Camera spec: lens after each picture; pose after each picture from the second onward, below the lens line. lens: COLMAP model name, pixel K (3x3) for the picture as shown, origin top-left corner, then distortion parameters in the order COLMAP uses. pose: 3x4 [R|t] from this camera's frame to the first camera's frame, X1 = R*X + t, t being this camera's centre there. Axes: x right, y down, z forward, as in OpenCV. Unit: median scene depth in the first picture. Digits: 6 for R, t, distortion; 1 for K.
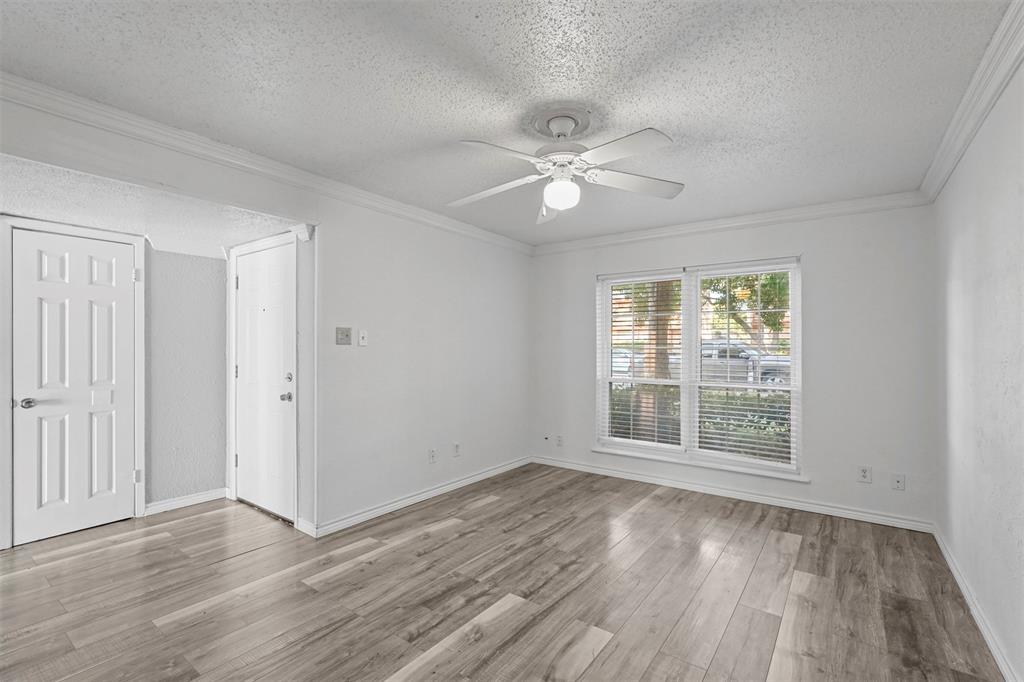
lens RADIAL K [[462.8, 0, 512.7], [0, 462.8, 345.4], [0, 0, 1]] dist [-0.008550, 0.002260]
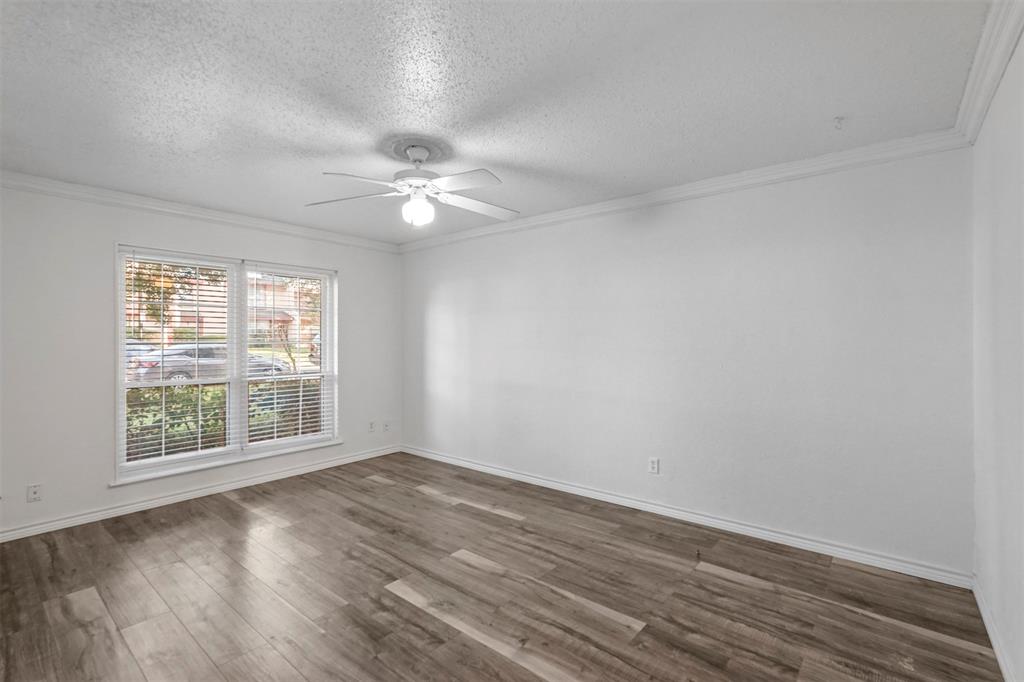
lens RADIAL K [[462.8, 0, 513.0], [0, 462.8, 337.9], [0, 0, 1]] dist [-0.008550, 0.002260]
pose [[0.059611, -0.001576, 0.998220, -0.933830], [0.000432, 0.999999, 0.001553, -0.008850], [-0.998222, 0.000338, 0.059612, 0.616552]]
